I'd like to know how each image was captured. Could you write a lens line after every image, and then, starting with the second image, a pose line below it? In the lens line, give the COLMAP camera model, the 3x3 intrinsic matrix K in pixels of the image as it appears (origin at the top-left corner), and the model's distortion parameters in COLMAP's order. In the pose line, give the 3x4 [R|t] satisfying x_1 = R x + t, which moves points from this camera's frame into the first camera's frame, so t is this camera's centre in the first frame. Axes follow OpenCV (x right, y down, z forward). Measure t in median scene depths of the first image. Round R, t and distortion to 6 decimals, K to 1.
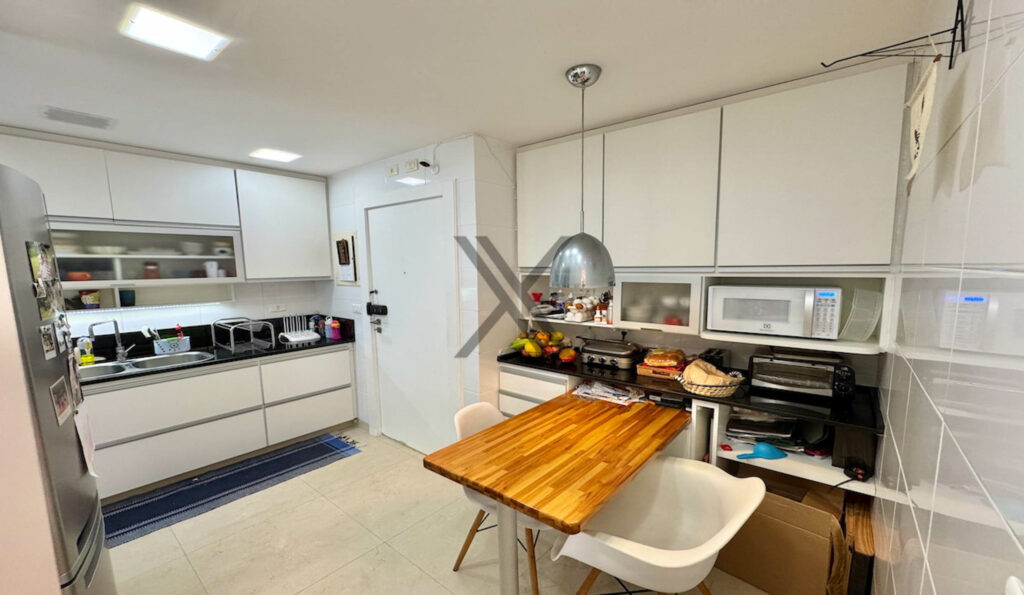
lens RADIAL K [[409.5, 0, 512.1], [0, 409.5, 312.4], [0, 0, 1]] dist [-0.001096, -0.000105]
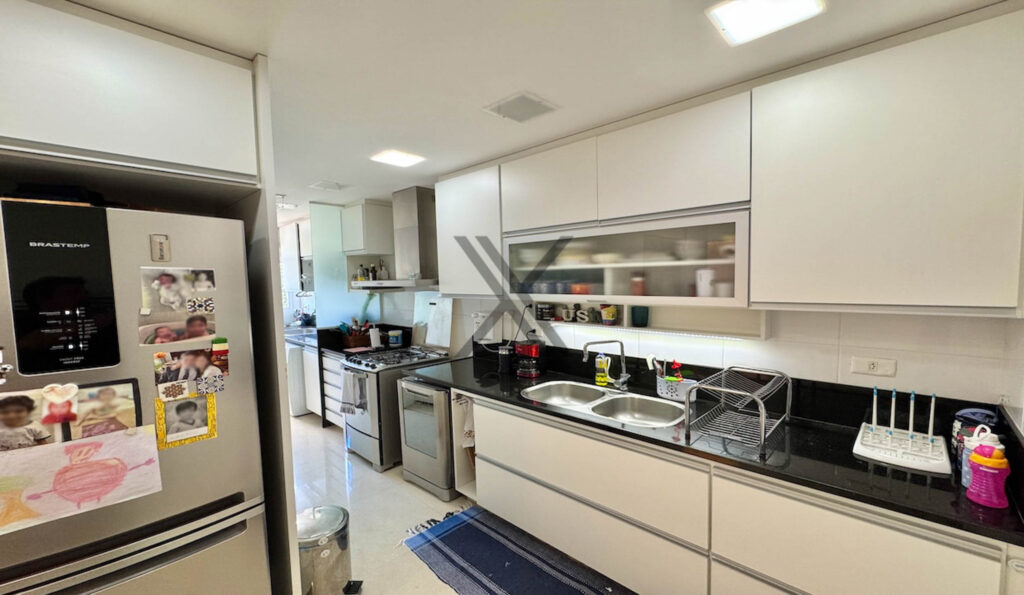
lens RADIAL K [[409.5, 0, 512.1], [0, 409.5, 312.4], [0, 0, 1]] dist [-0.001096, -0.000105]
pose [[-0.079056, 0.094100, -0.992419, -0.119668], [-0.096883, 0.990097, 0.101598, -0.099952], [0.992151, 0.104181, -0.069156, 0.800211]]
